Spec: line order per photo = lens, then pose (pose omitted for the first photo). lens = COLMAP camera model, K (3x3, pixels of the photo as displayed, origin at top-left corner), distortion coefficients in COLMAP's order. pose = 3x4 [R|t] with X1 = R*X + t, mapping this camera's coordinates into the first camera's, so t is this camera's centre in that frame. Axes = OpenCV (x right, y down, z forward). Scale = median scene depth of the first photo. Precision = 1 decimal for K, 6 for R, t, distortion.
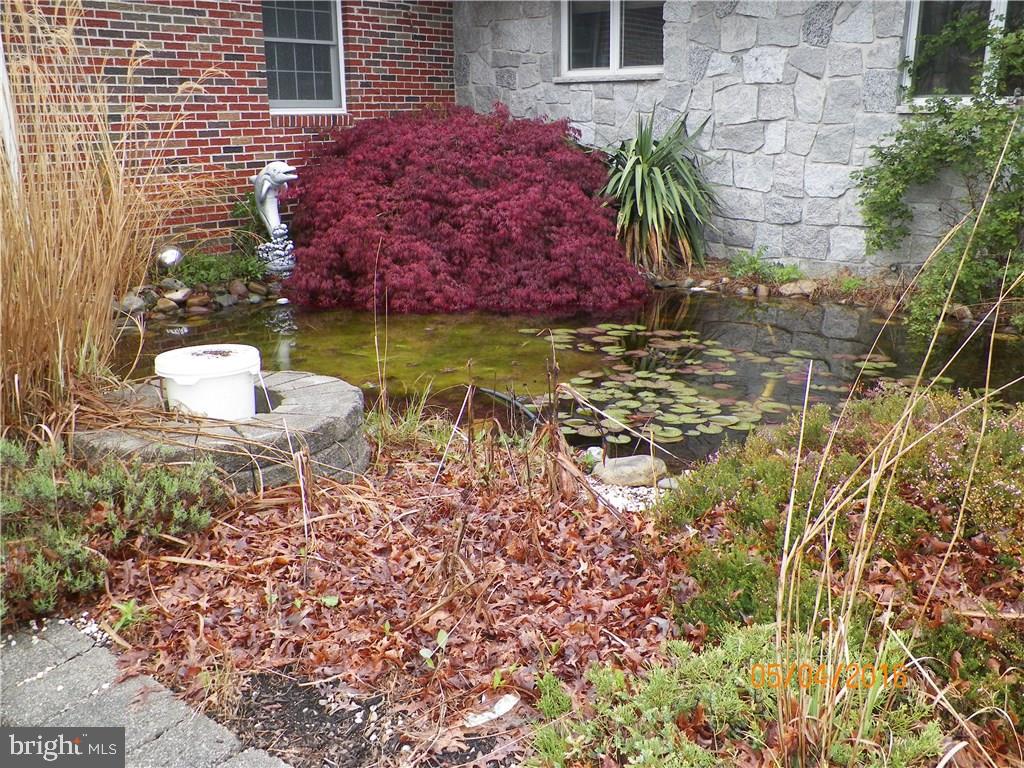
lens RADIAL K [[973.2, 0, 513.9], [0, 973.2, 384.7], [0, 0, 1]] dist [0.010671, 0.000000]
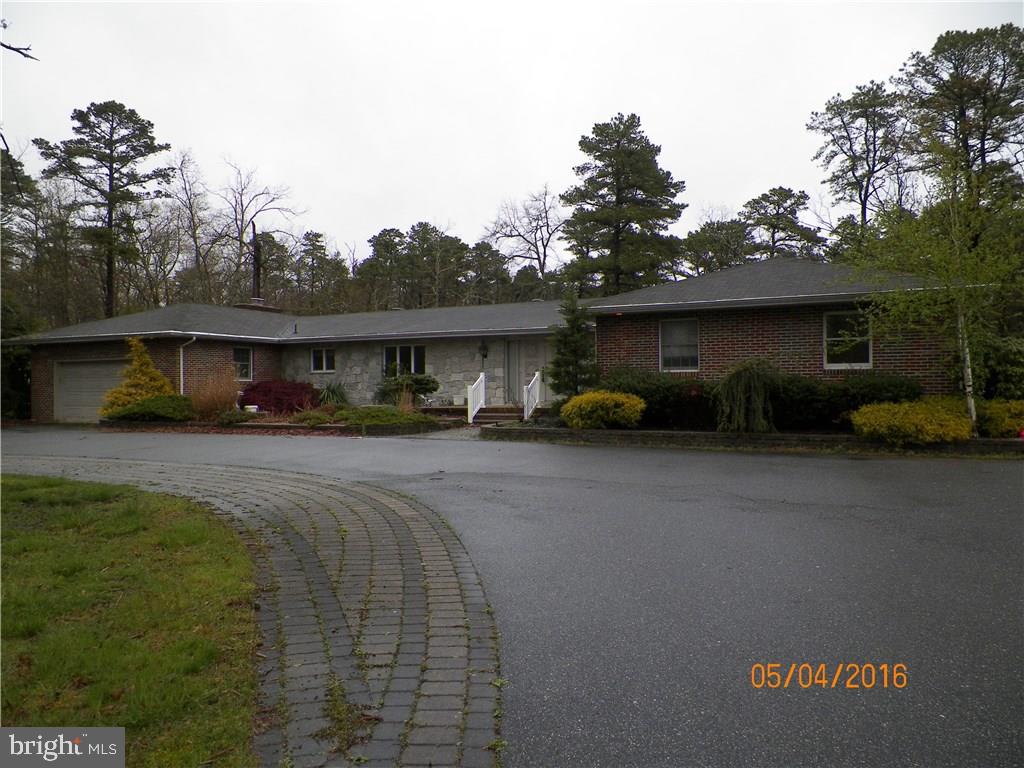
lens RADIAL K [[779.6, 0, 514.3], [0, 779.6, 384.8], [0, 0, 1]] dist [0.009189, -0.003687]
pose [[0.971824, 0.003595, 0.235679, 0.114051], [0.062556, 0.960093, -0.272595, 0.690818], [-0.227254, 0.279658, 0.932817, -2.268168]]
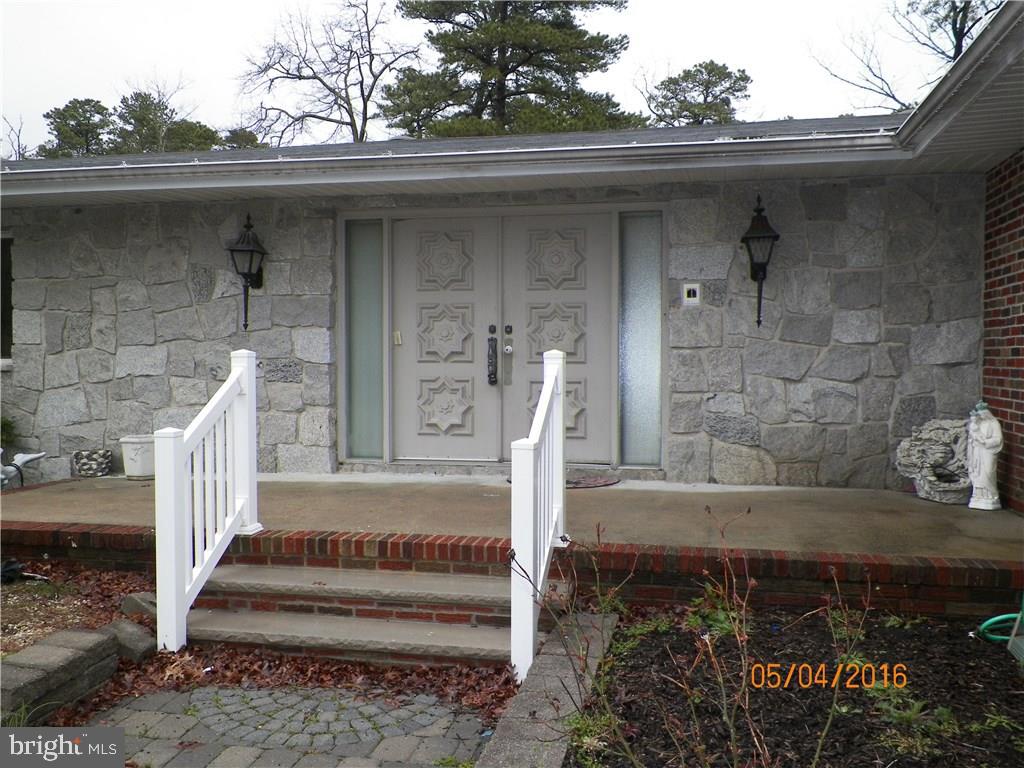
lens RADIAL K [[973.2, 0, 507.5], [0, 973.2, 384.3], [0, 0, 1]] dist [0.010671, 0.000000]
pose [[0.894310, -0.001889, 0.447445, 0.509068], [0.113375, 0.968315, -0.222515, 0.094234], [-0.432847, 0.249726, 0.866187, -0.368706]]
